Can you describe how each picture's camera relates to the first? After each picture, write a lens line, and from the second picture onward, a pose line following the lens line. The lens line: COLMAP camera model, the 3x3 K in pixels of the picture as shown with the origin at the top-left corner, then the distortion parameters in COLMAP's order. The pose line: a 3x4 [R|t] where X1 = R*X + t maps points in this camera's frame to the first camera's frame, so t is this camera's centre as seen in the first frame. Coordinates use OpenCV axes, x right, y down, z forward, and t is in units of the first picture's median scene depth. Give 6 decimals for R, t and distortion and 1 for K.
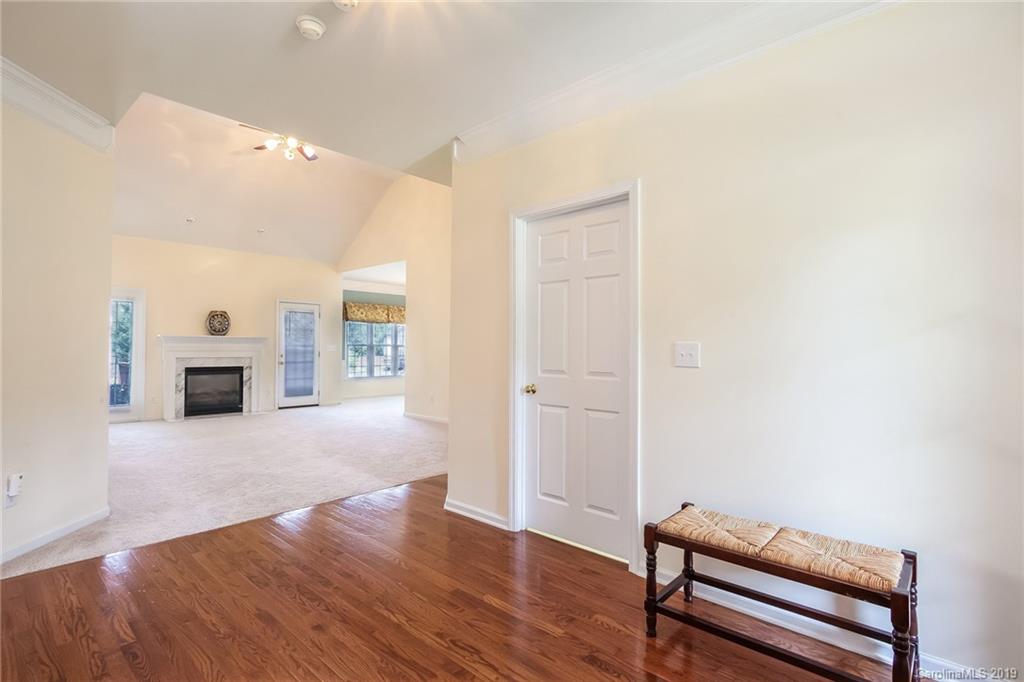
lens RADIAL K [[499.2, 0, 517.5], [0, 499.2, 336.5], [0, 0, 1]] dist [-0.001433, -0.000476]
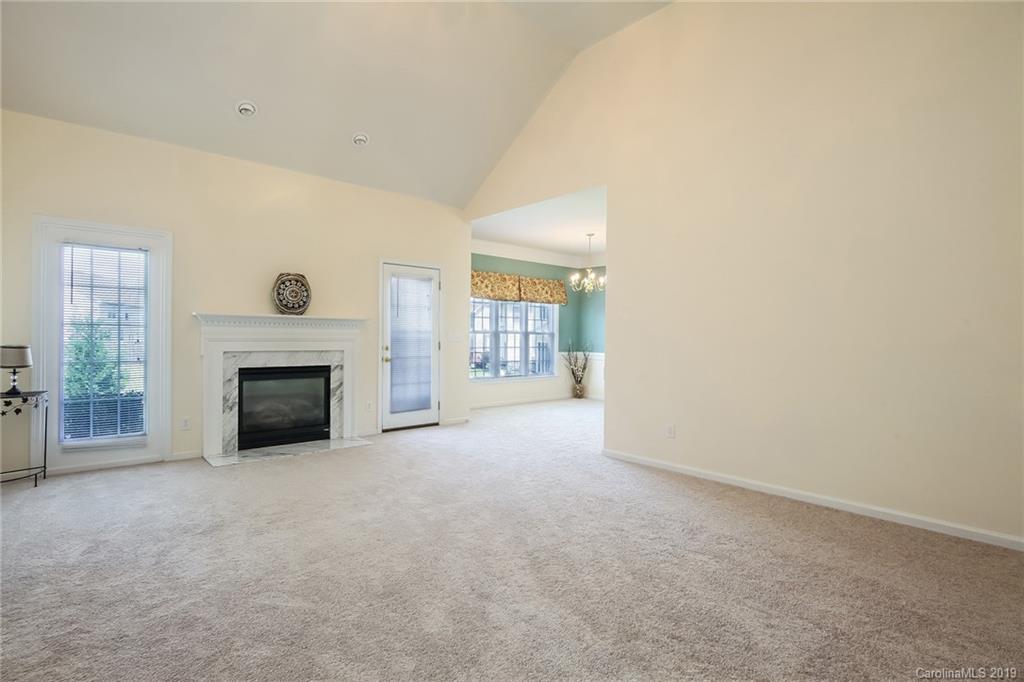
lens RADIAL K [[499.2, 0, 517.5], [0, 499.2, 336.5], [0, 0, 1]] dist [-0.001433, -0.000476]
pose [[0.992449, 0.007795, -0.122407, -0.244123], [-0.004880, 0.999698, 0.024101, 0.008441], [0.122558, -0.023322, 0.992187, 0.415898]]
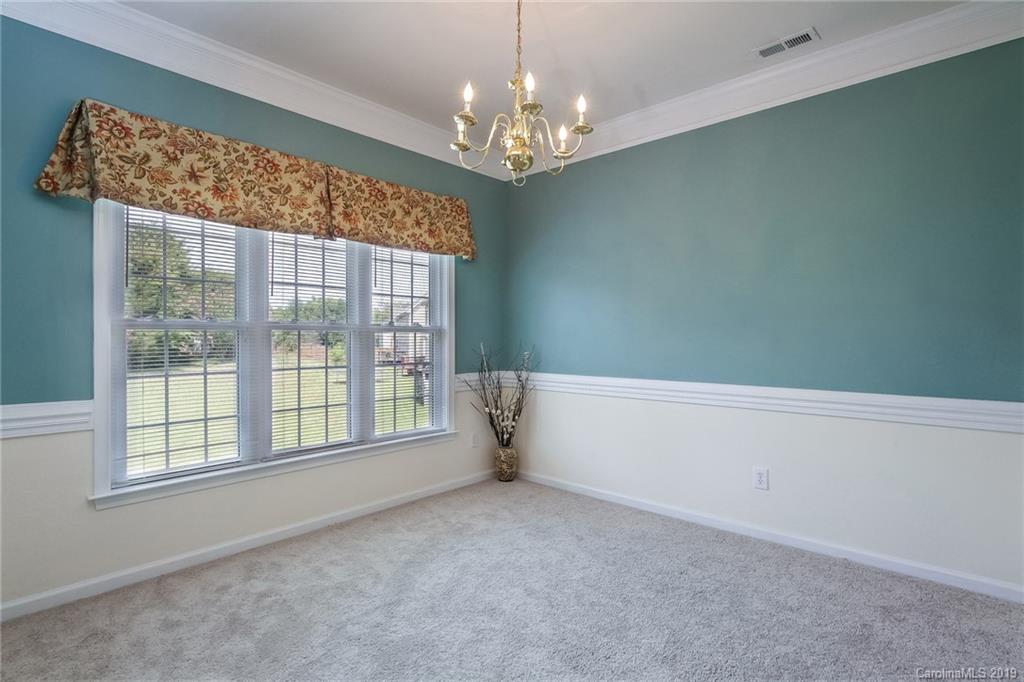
lens RADIAL K [[499.2, 0, 517.5], [0, 499.2, 336.5], [0, 0, 1]] dist [-0.001433, -0.000476]
pose [[0.999945, -0.008114, -0.006605, -0.229594], [0.008258, 0.999721, 0.022148, 0.024981], [0.006423, -0.022201, 0.999733, 1.047014]]
